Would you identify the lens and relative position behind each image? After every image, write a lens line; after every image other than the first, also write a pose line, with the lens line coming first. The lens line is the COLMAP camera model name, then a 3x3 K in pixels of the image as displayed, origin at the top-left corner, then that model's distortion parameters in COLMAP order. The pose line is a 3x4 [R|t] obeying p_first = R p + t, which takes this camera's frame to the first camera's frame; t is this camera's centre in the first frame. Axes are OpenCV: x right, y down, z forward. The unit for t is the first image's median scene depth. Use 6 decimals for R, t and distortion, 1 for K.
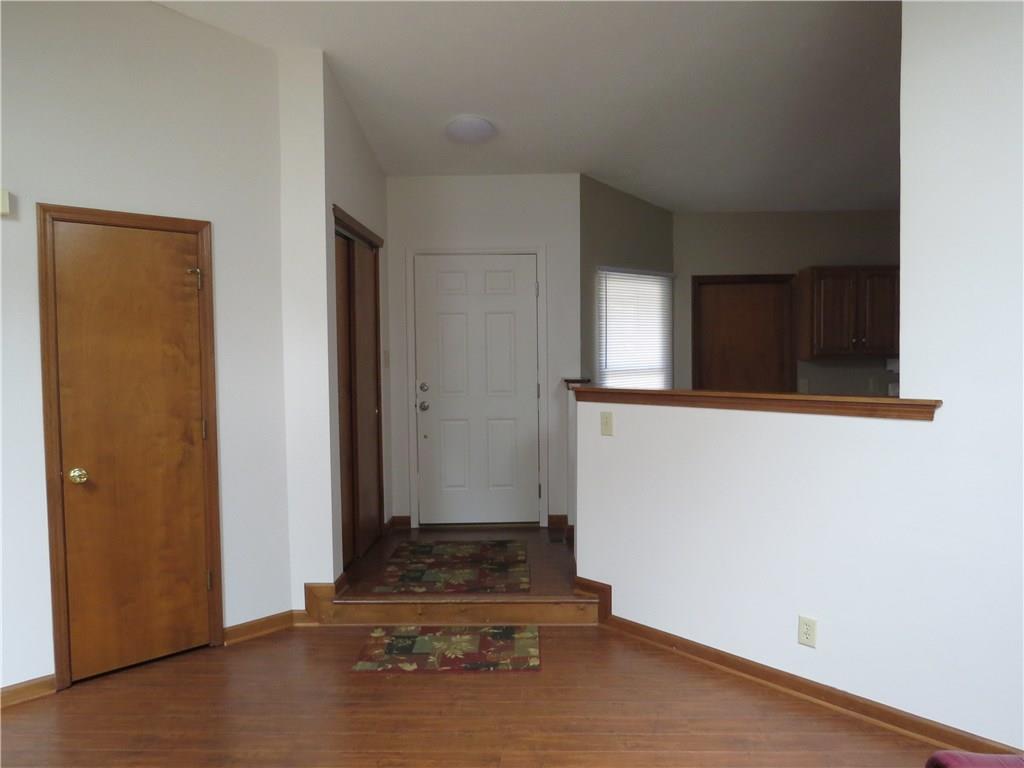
lens RADIAL K [[727.9, 0, 512.6], [0, 727.9, 384.3], [0, 0, 1]] dist [-0.021973, 0.007902]
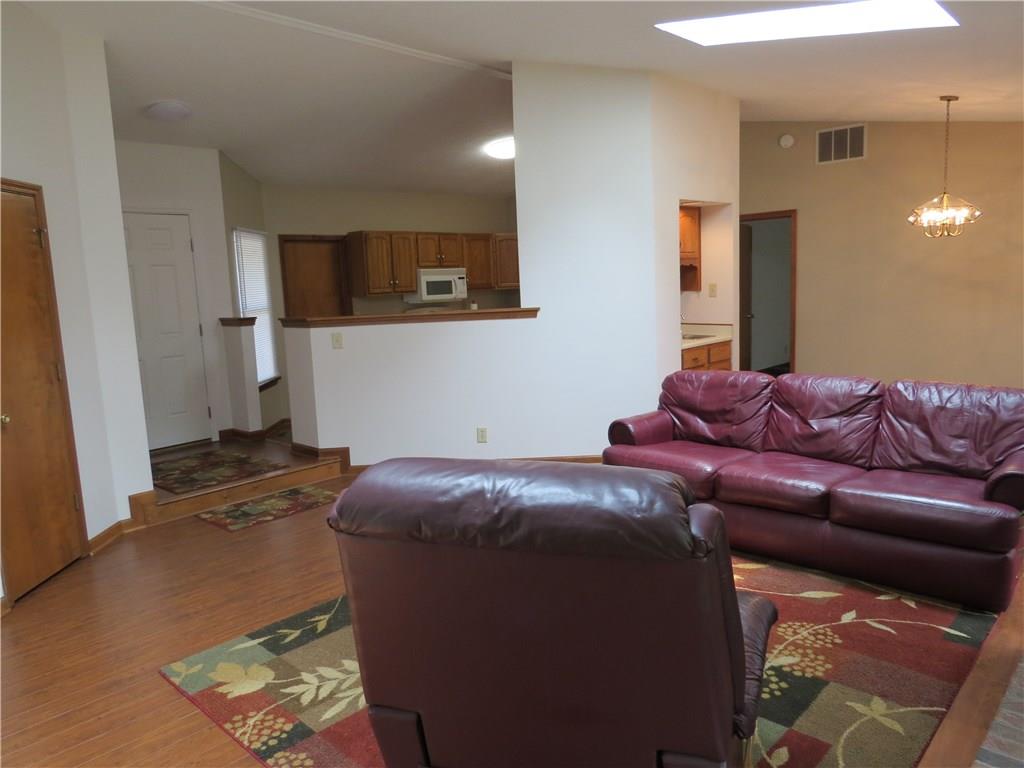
lens RADIAL K [[727.9, 0, 509.8], [0, 727.9, 380.2], [0, 0, 1]] dist [-0.021973, 0.007902]
pose [[0.669885, -0.119804, 0.732735, -0.732607], [0.069061, 0.992671, 0.099167, 0.010814], [-0.739246, -0.015827, 0.673250, -0.268248]]
